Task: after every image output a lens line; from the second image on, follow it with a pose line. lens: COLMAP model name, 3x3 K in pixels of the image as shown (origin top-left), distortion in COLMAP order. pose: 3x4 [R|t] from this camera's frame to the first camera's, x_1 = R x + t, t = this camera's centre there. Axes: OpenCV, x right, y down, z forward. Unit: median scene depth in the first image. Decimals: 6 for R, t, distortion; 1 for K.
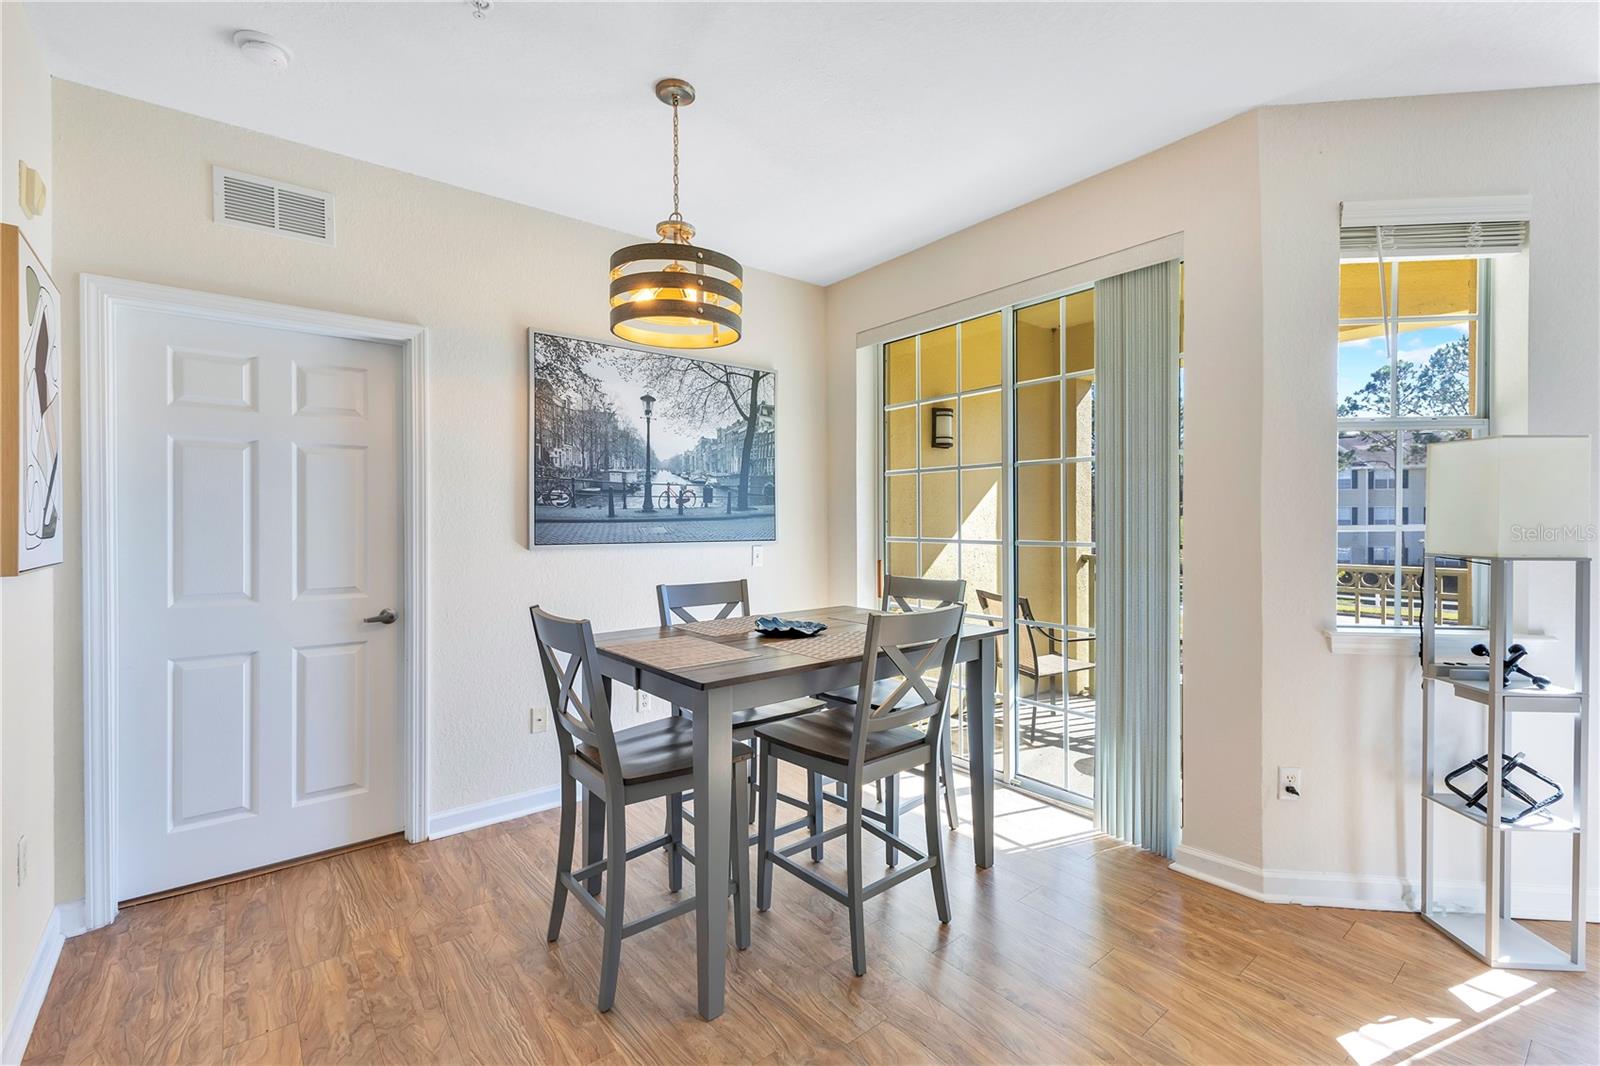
lens RADIAL K [[702.7, 0, 800.5], [0, 702.7, 520.5], [0, 0, 1]] dist [0.007821, -0.000025]
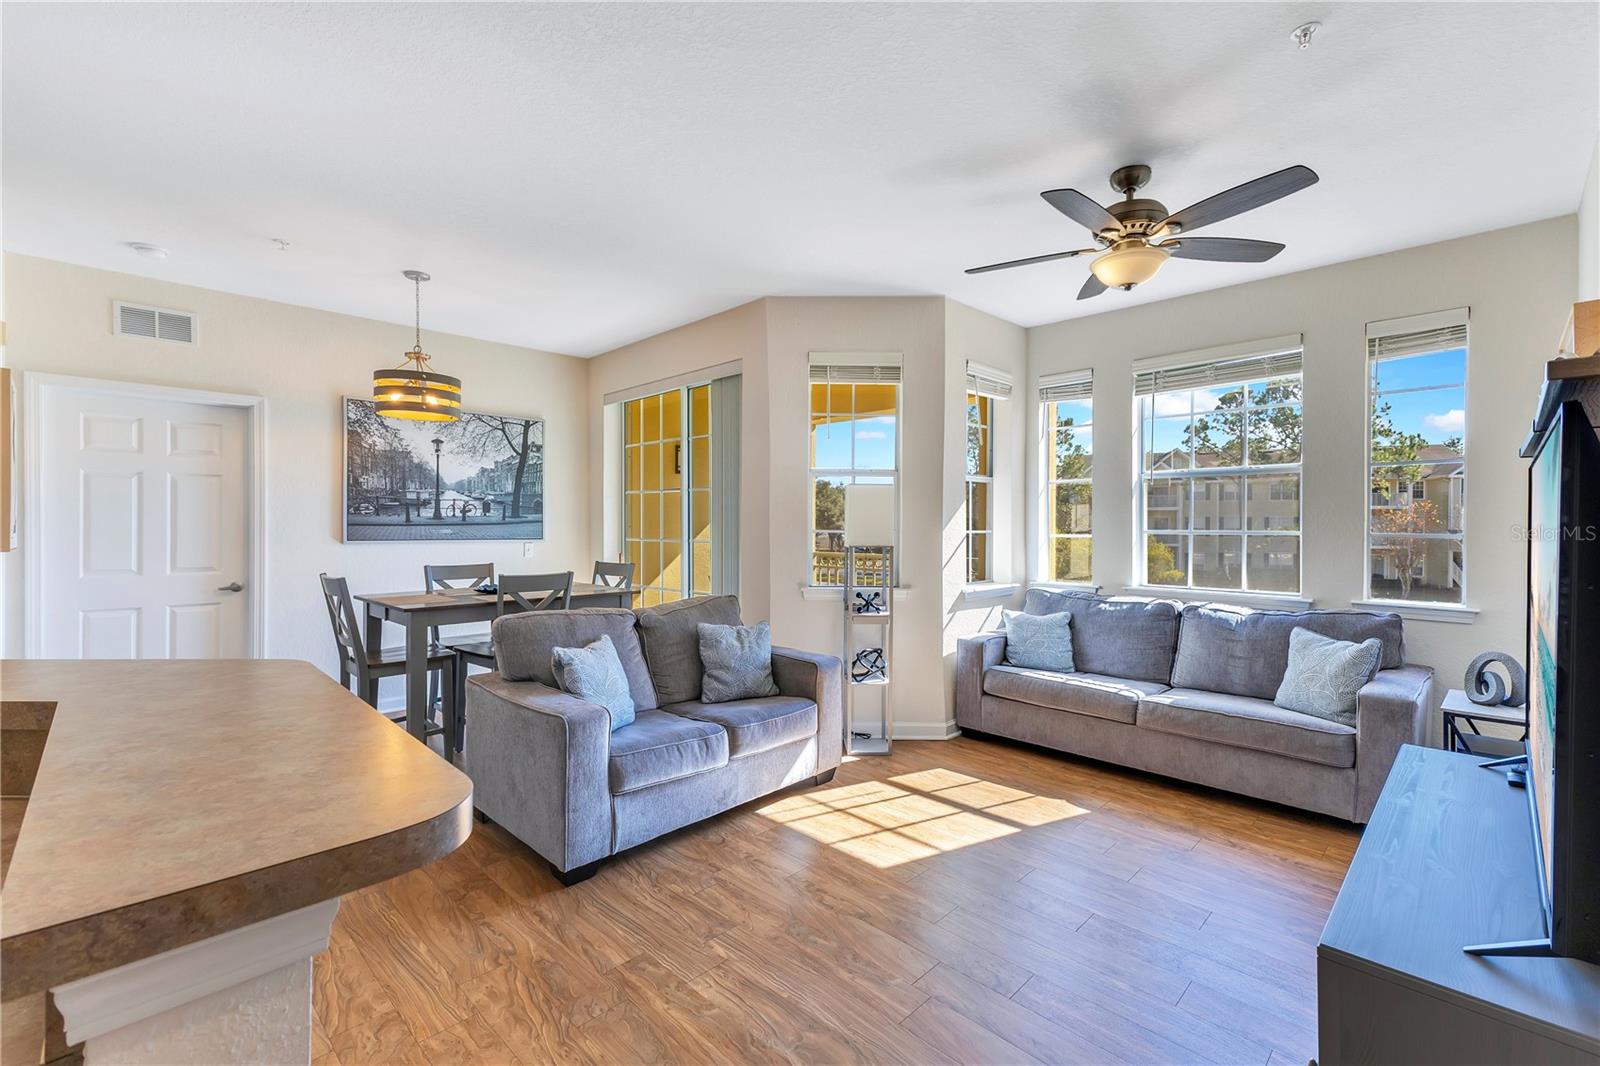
lens RADIAL K [[705.0, 0, 806.8], [0, 705.0, 525.4], [0, 0, 1]] dist [0.021063, -0.000198]
pose [[0.993621, 0.005607, 0.112631, 0.394571], [-0.005448, 0.999984, -0.001720, -0.000195], [-0.112639, 0.001095, 0.993635, -0.571670]]
